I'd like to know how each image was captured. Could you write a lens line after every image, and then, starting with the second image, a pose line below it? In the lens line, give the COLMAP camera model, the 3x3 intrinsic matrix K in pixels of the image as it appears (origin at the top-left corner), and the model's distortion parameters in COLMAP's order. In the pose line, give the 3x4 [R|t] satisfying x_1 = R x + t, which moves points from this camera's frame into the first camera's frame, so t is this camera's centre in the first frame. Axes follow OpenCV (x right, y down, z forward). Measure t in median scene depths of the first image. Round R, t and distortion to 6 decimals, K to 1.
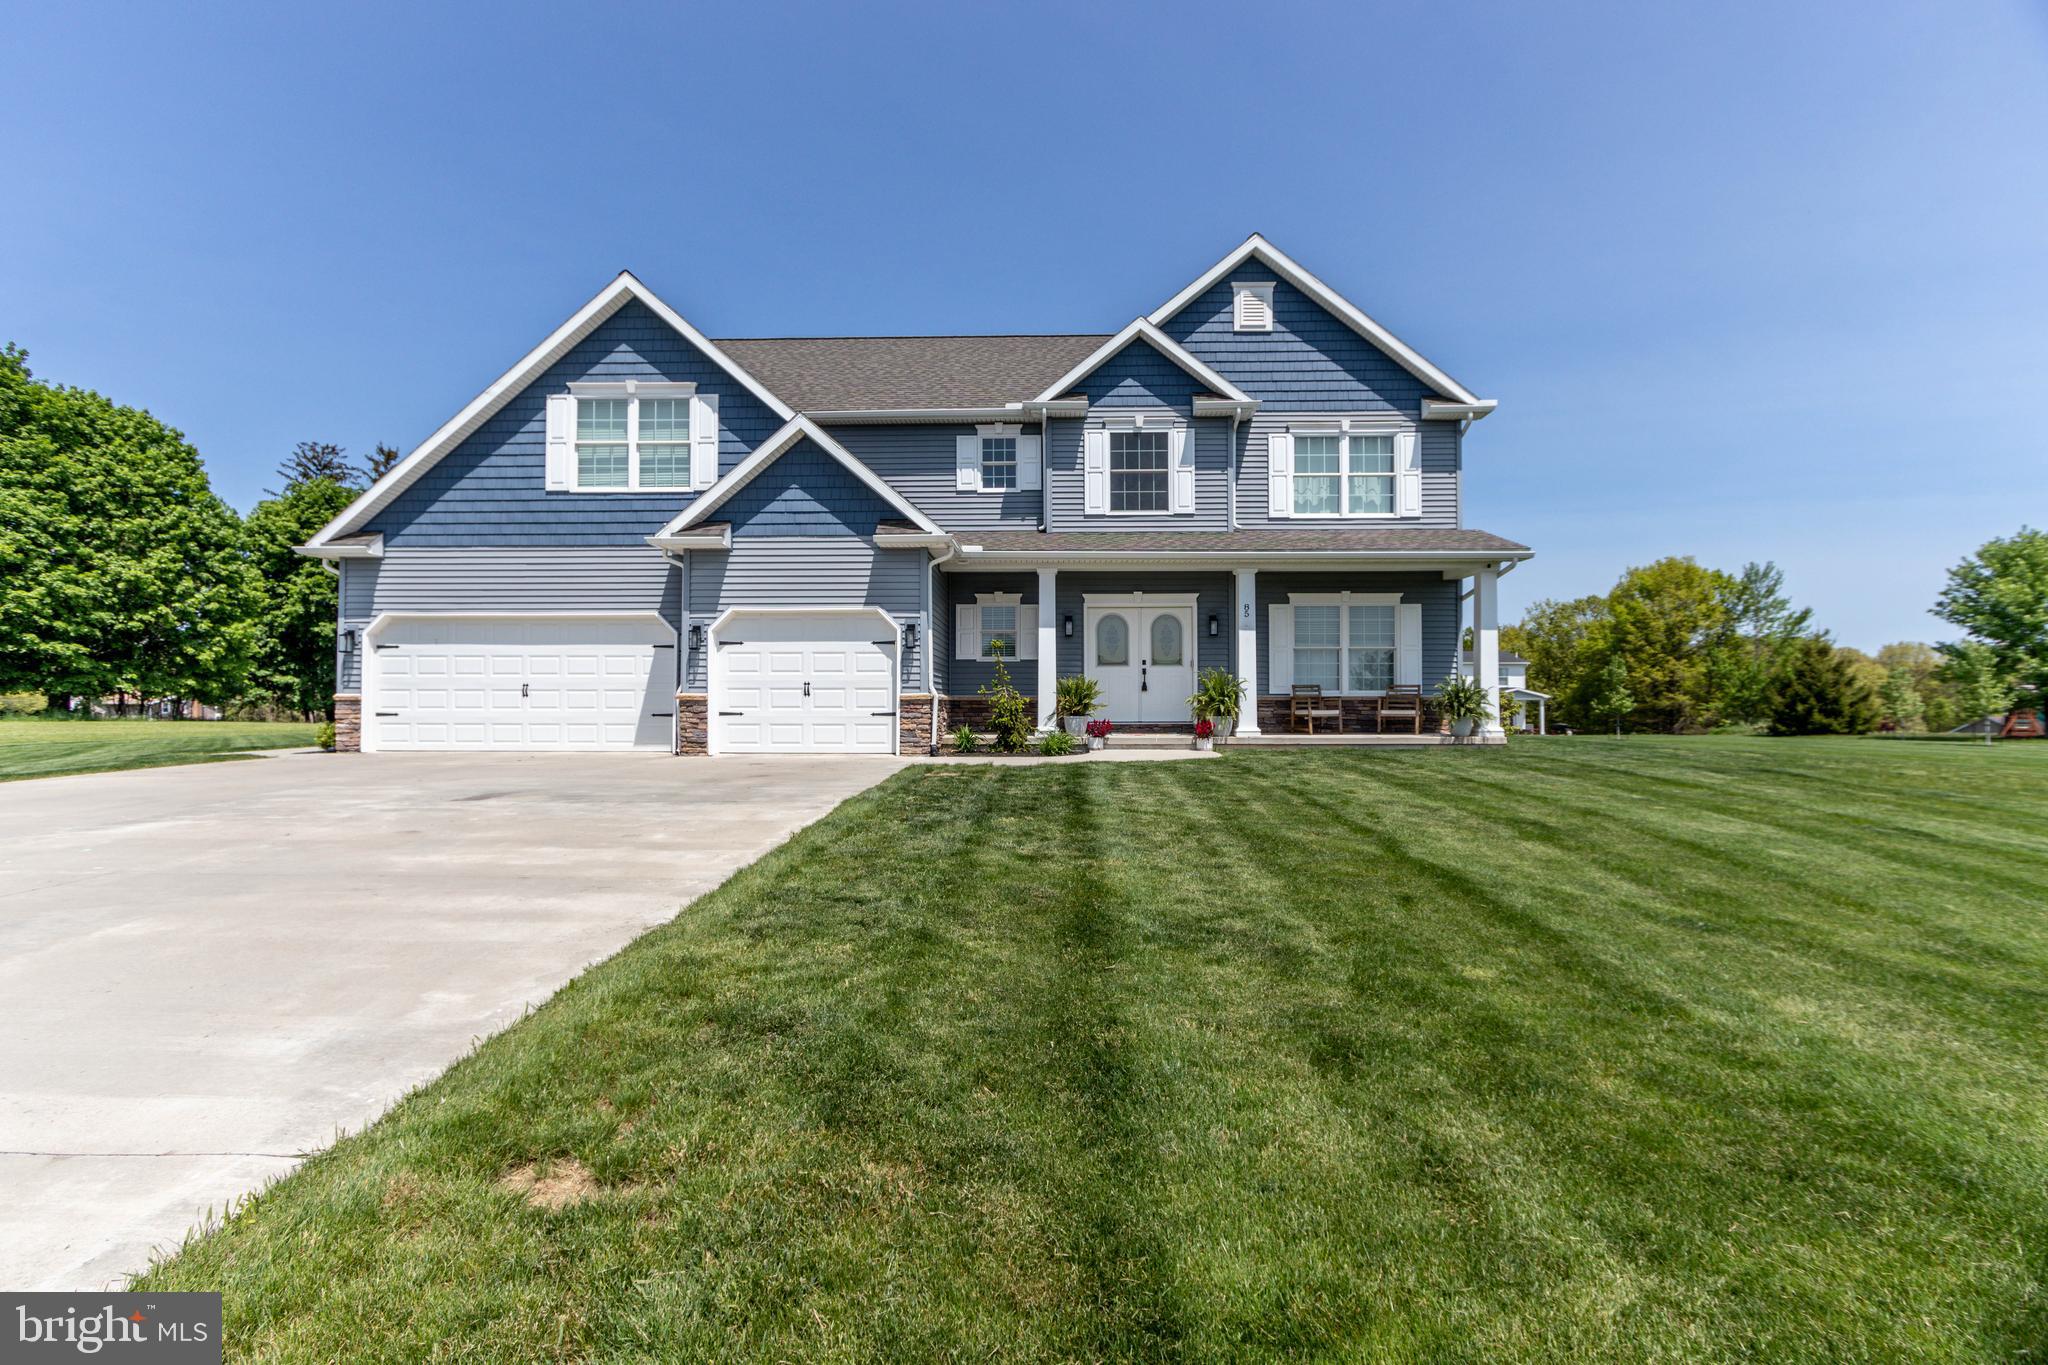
lens RADIAL K [[951.4, 0, 1025.6], [0, 951.4, 693.8], [0, 0, 1]] dist [-0.009209, -0.000944]
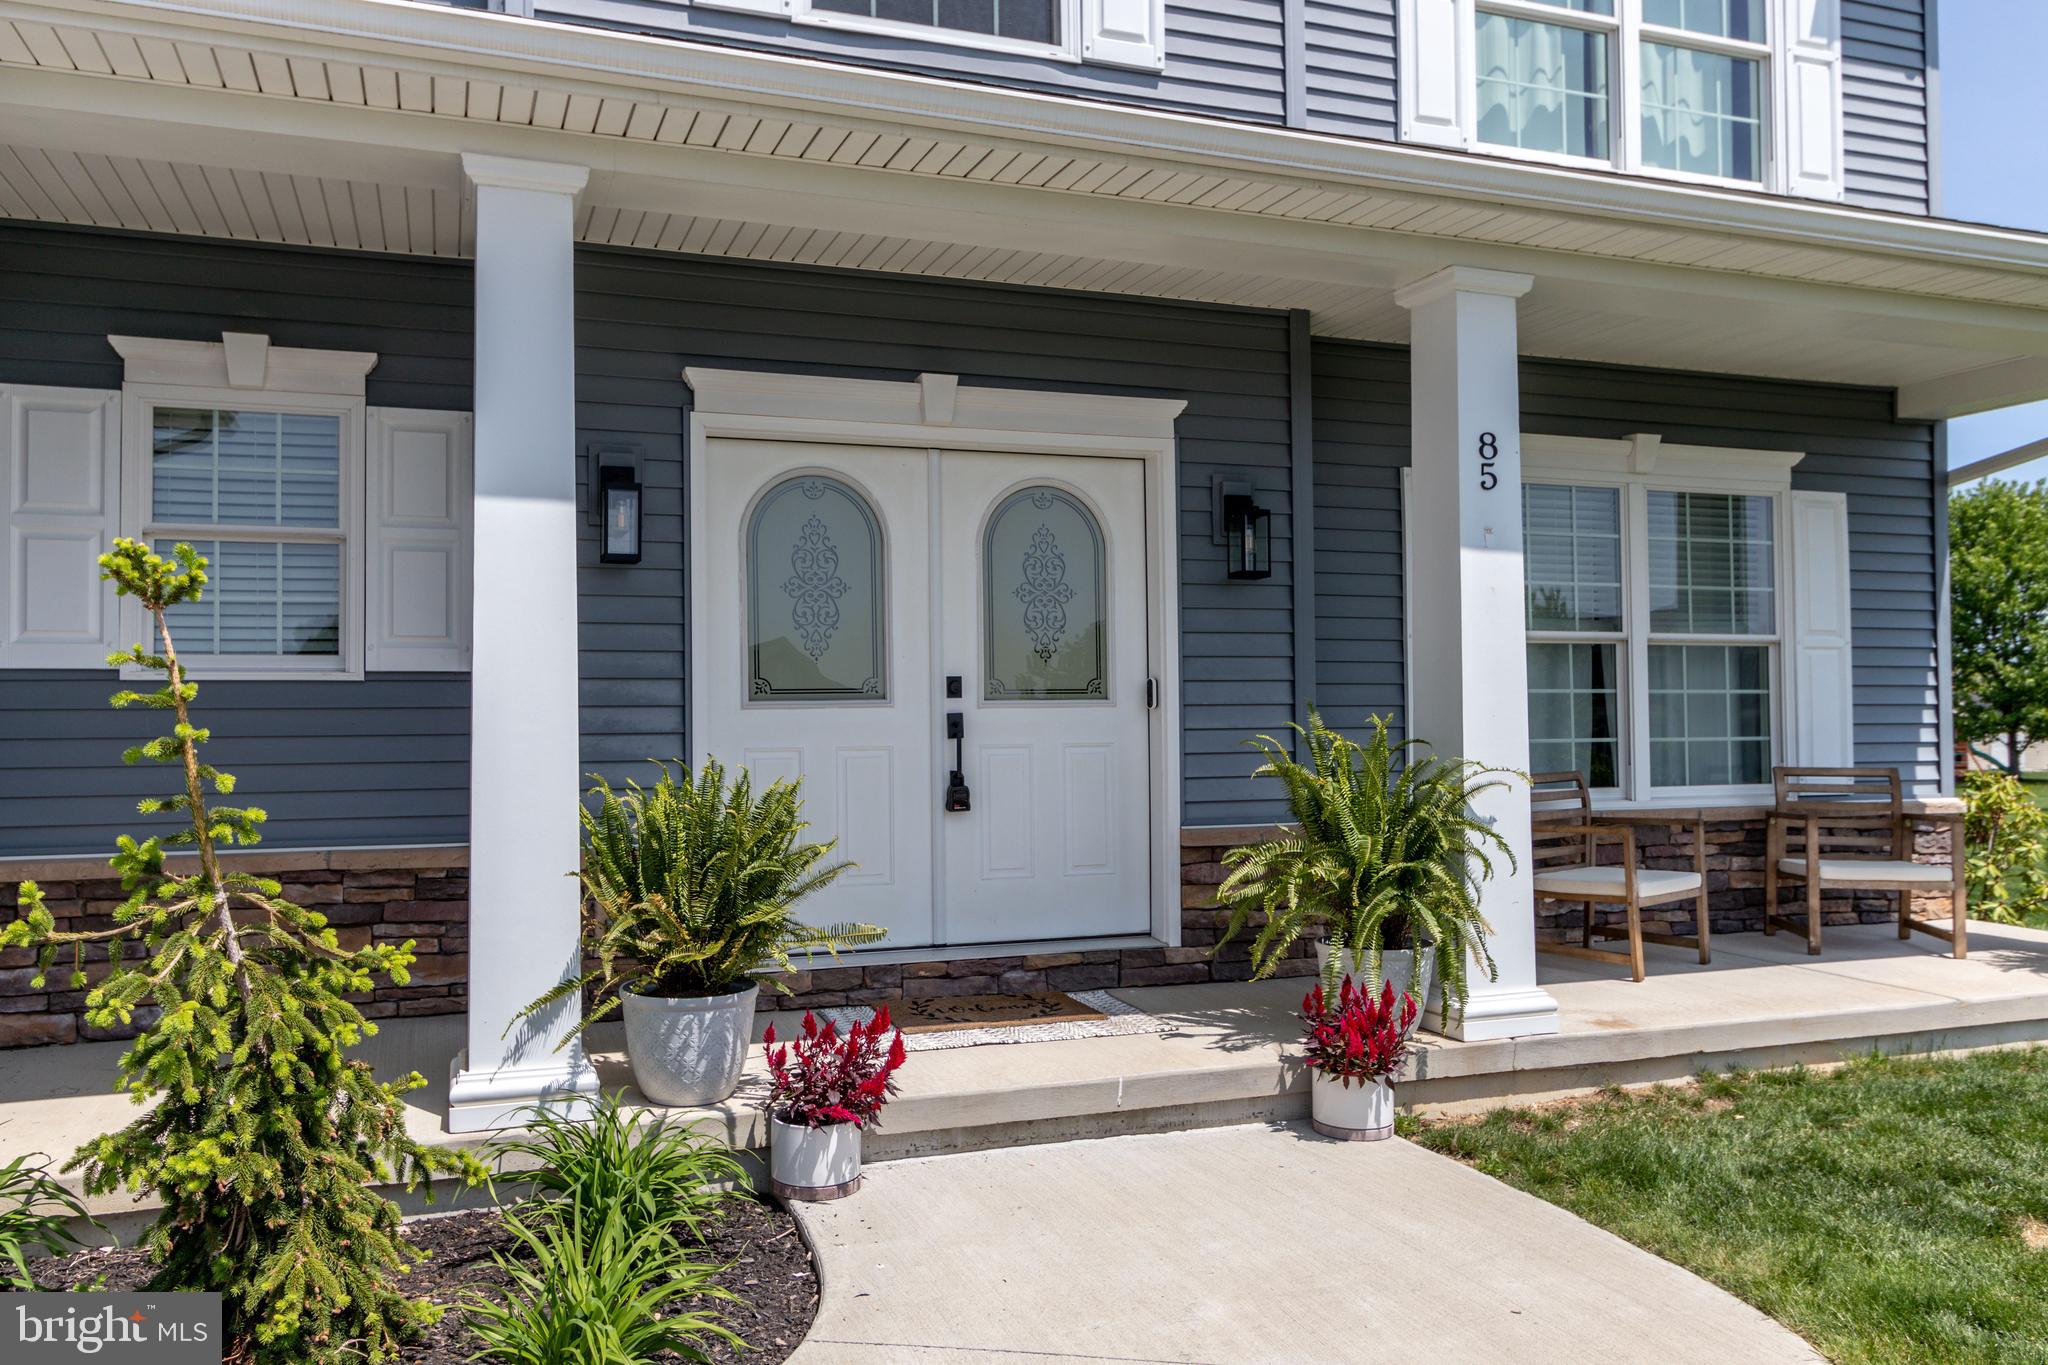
lens RADIAL K [[1500.2, 0, 1022.4], [0, 1500.2, 675.4], [0, 0, 1]] dist [0.003622, -0.003829]
pose [[0.929477, 0.004424, 0.368852, 0.005474], [0.003051, 0.999802, -0.019681, -0.028738], [-0.368866, 0.019419, 0.929280, 0.657902]]
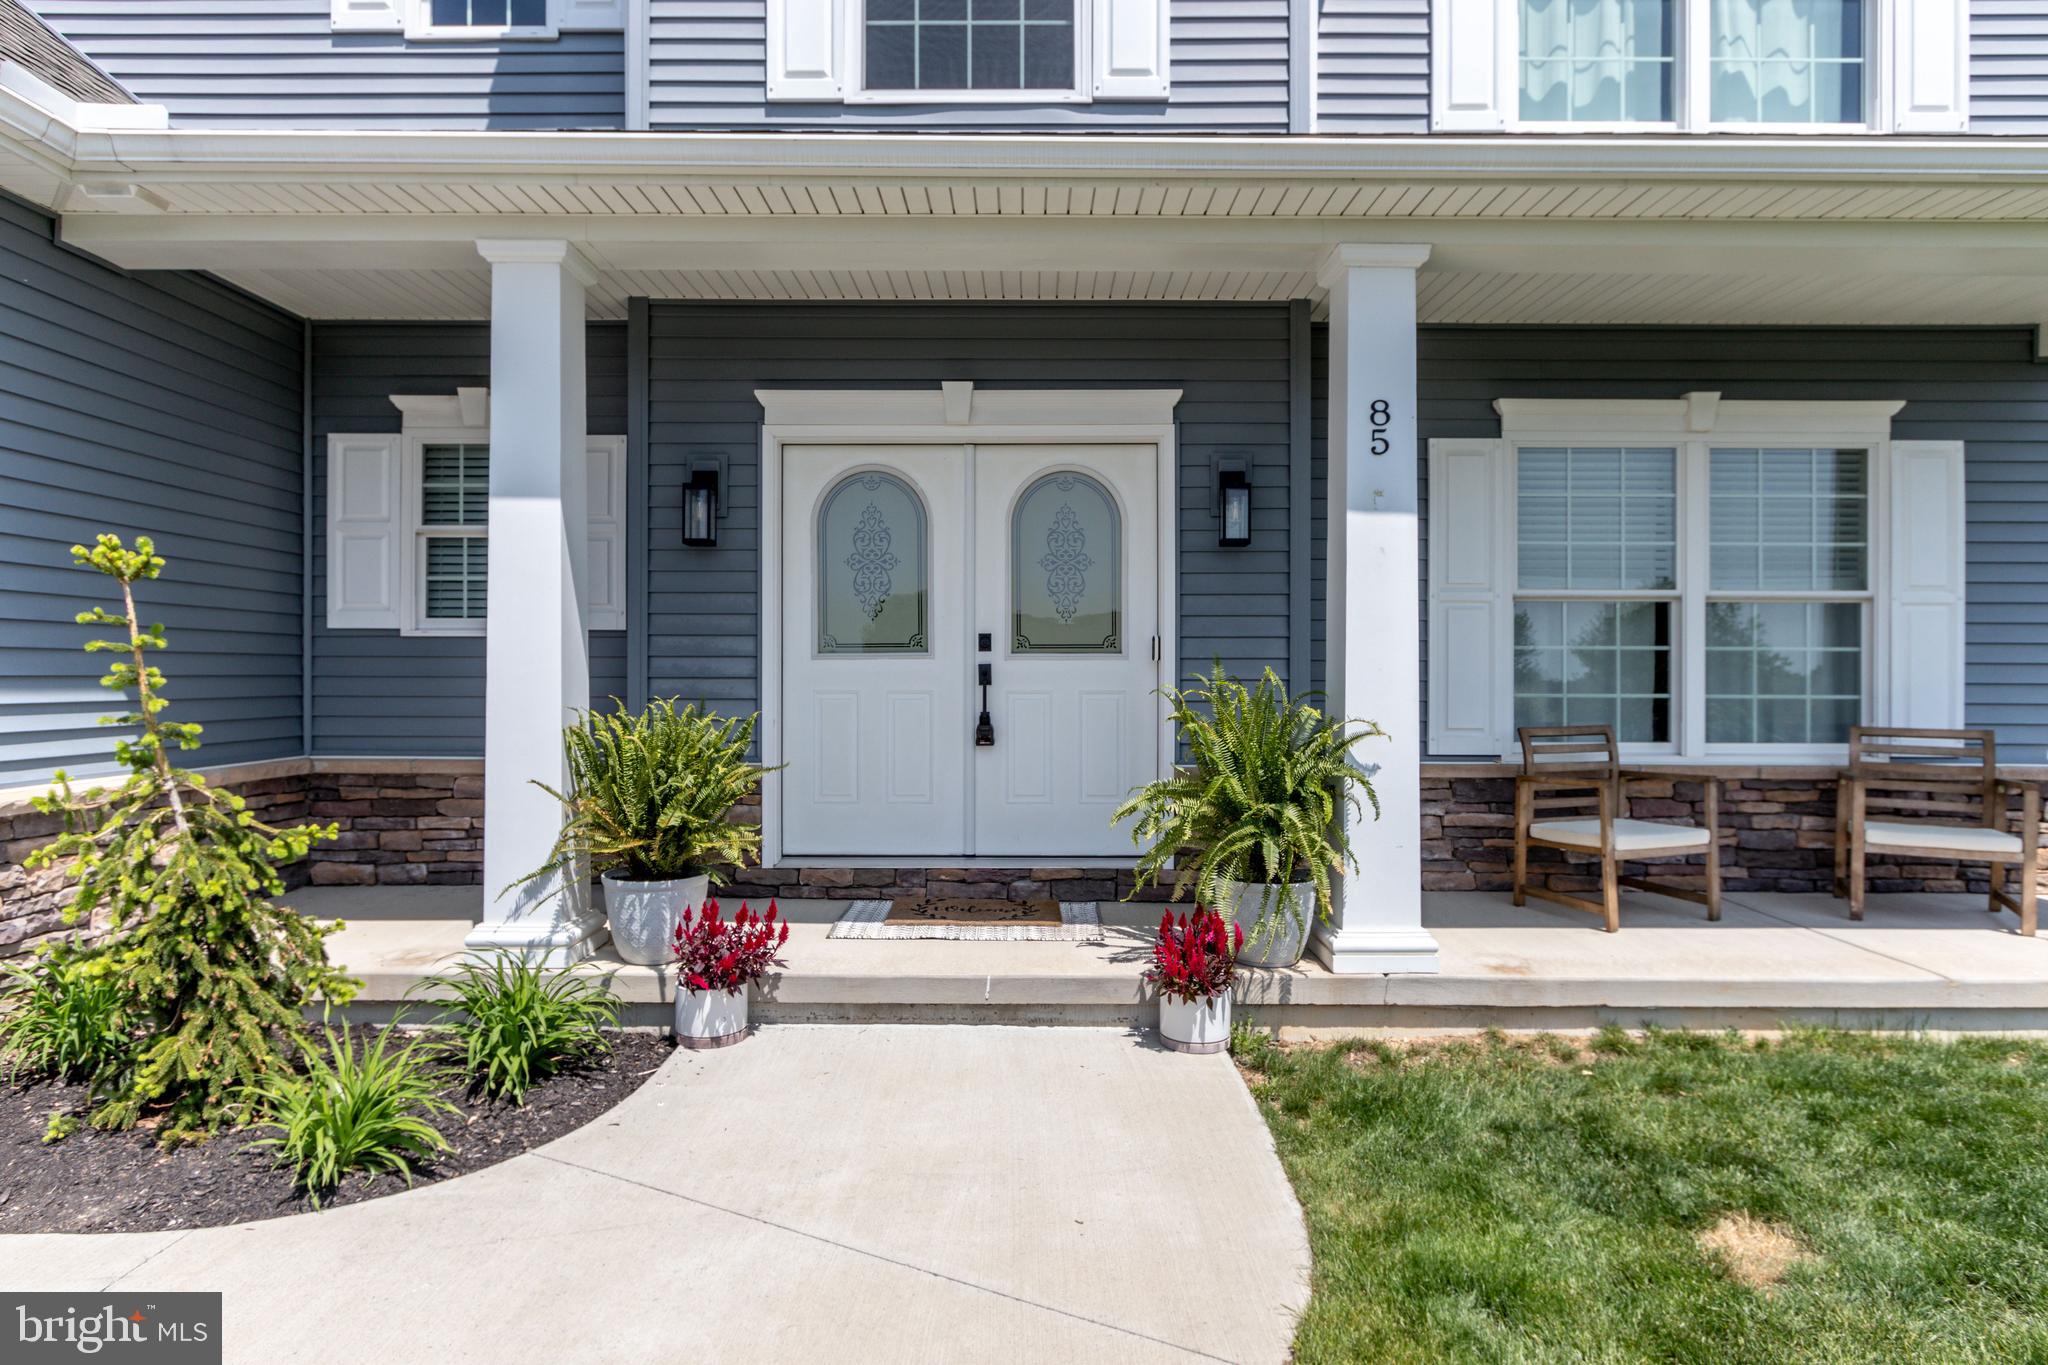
lens RADIAL K [[1206.1, 0, 1030.0], [0, 1206.1, 669.8], [0, 0, 1]] dist [-0.003220, -0.001080]
pose [[0.999394, 0.003337, 0.034639, 0.126021], [-0.003594, 0.999966, 0.007359, -0.027751], [-0.034613, -0.007479, 0.999373, 0.650157]]
